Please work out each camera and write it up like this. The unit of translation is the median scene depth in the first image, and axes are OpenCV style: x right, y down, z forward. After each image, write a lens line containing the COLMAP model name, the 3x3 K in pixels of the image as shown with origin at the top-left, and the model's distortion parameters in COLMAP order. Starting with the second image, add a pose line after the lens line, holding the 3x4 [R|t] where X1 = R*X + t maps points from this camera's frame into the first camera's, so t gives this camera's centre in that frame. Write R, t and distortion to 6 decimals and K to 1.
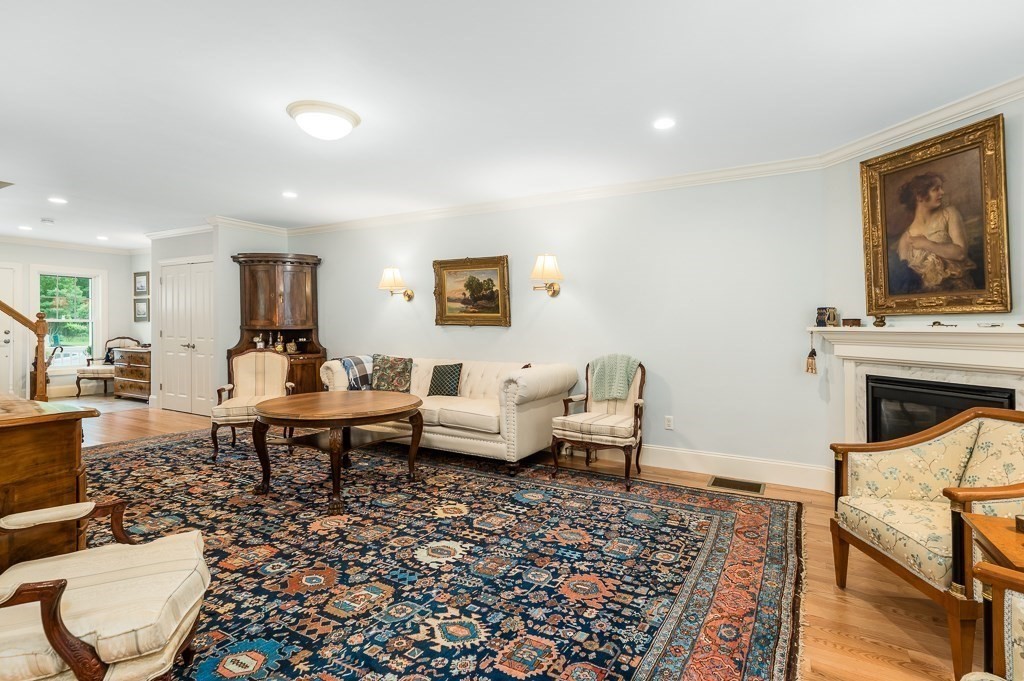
lens RADIAL K [[476.6, 0, 507.4], [0, 476.6, 320.5], [0, 0, 1]] dist [0.028674, -0.014307]
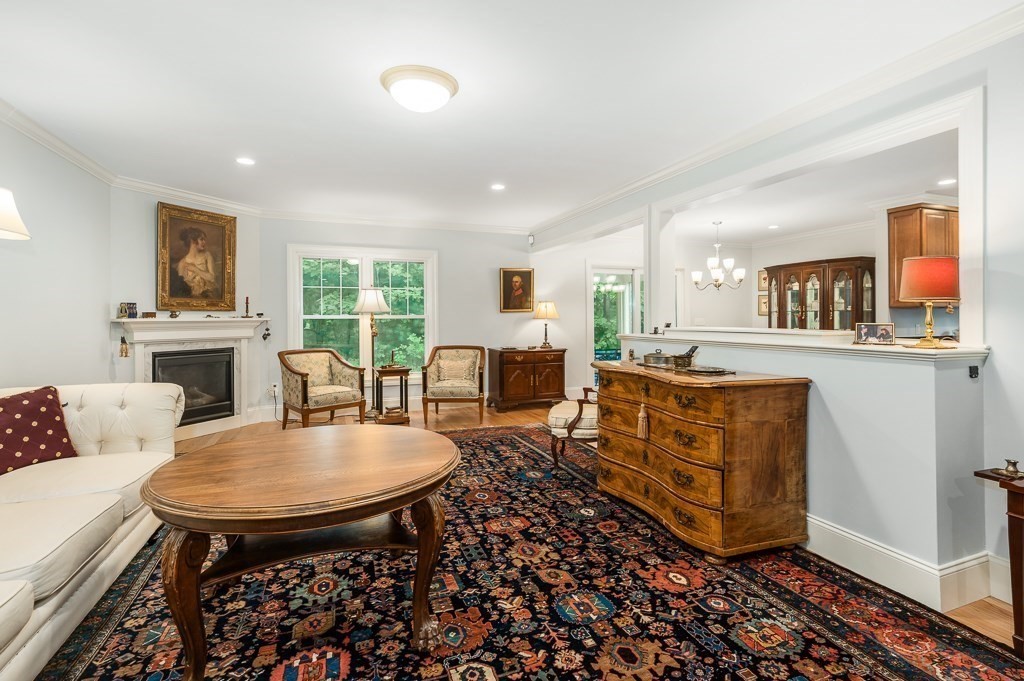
lens RADIAL K [[476.6, 0, 507.4], [0, 476.6, 320.5], [0, 0, 1]] dist [0.028674, -0.014307]
pose [[-0.759830, -0.009688, 0.650049, -1.050978], [-0.011099, 0.999937, 0.001929, 0.006473], [-0.650027, -0.005749, -0.759890, 1.544944]]
